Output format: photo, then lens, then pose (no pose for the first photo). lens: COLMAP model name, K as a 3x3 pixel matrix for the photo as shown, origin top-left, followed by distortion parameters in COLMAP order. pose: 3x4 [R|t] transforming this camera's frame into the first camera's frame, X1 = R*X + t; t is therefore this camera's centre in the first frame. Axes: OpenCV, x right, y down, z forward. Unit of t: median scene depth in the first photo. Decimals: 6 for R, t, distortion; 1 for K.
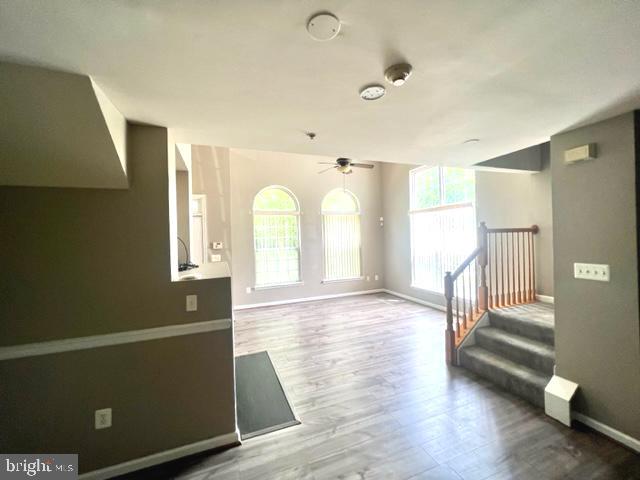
lens RADIAL K [[256.6, 0, 320.0], [0, 256.6, 238.2], [0, 0, 1]] dist [-0.000713, 0.000136]
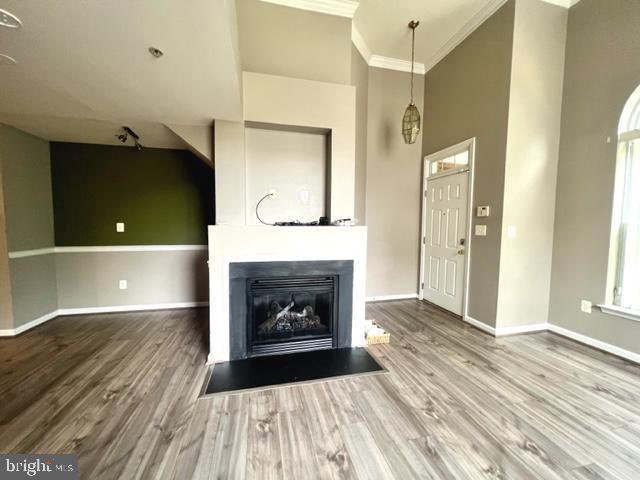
lens RADIAL K [[256.6, 0, 320.1], [0, 256.6, 239.3], [0, 0, 1]] dist [-0.000713, 0.000136]
pose [[-0.132938, 0.089732, -0.987054, 0.497107], [-0.005337, 0.995814, 0.091247, 0.067469], [0.991110, 0.017398, -0.131903, 1.100740]]
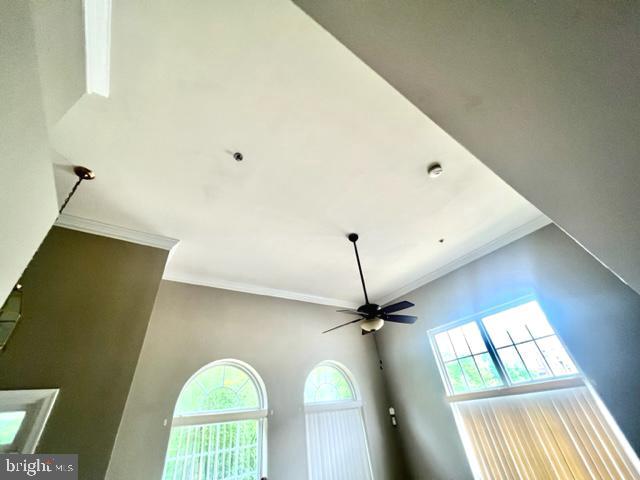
lens RADIAL K [[256.6, 0, 321.7], [0, 256.6, 236.6], [0, 0, 1]] dist [-0.000713, 0.000136]
pose [[0.968050, 0.081197, 0.237249, -0.264318], [0.075235, 0.808490, -0.583681, -0.159309], [-0.239207, 0.582882, 0.776549, 0.725280]]
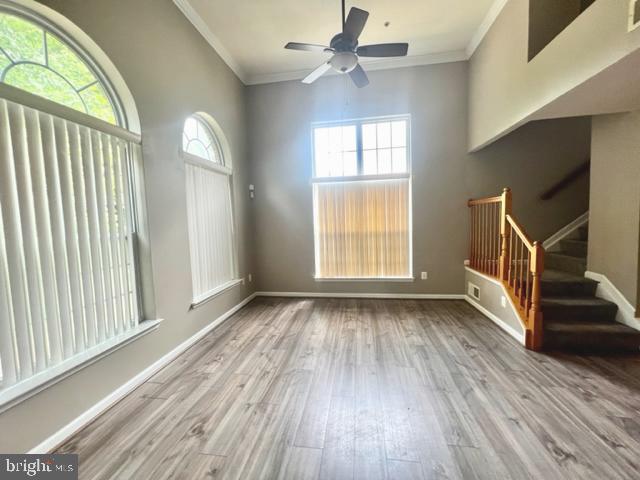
lens RADIAL K [[256.6, 0, 319.9], [0, 256.6, 238.2], [0, 0, 1]] dist [-0.000713, 0.000136]
pose [[0.500549, -0.049339, 0.864301, -0.586892], [0.019476, 0.998764, 0.045736, 0.068710], [-0.865489, -0.006060, 0.500891, 1.236867]]
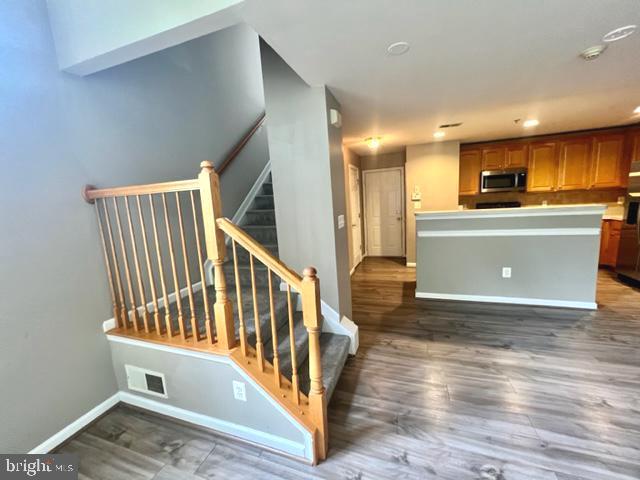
lens RADIAL K [[256.6, 0, 318.8], [0, 256.6, 237.9], [0, 0, 1]] dist [-0.000713, 0.000136]
pose [[-0.758166, -0.025177, 0.651576, 0.212973], [0.080397, 0.988020, 0.131727, 0.023450], [-0.647087, 0.152256, -0.747059, 1.350792]]
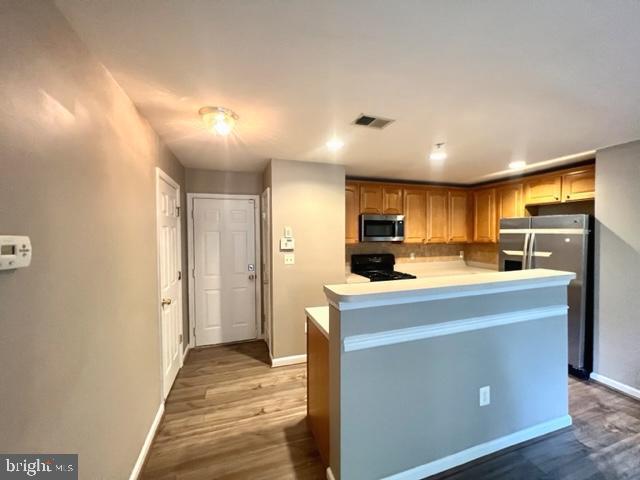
lens RADIAL K [[256.6, 0, 320.2], [0, 256.6, 238.7], [0, 0, 1]] dist [-0.000713, 0.000136]
pose [[-0.998478, 0.029962, 0.046302, 0.651802], [0.030967, 0.999297, 0.021143, -0.009206], [-0.045636, 0.022545, -0.998704, 0.644925]]
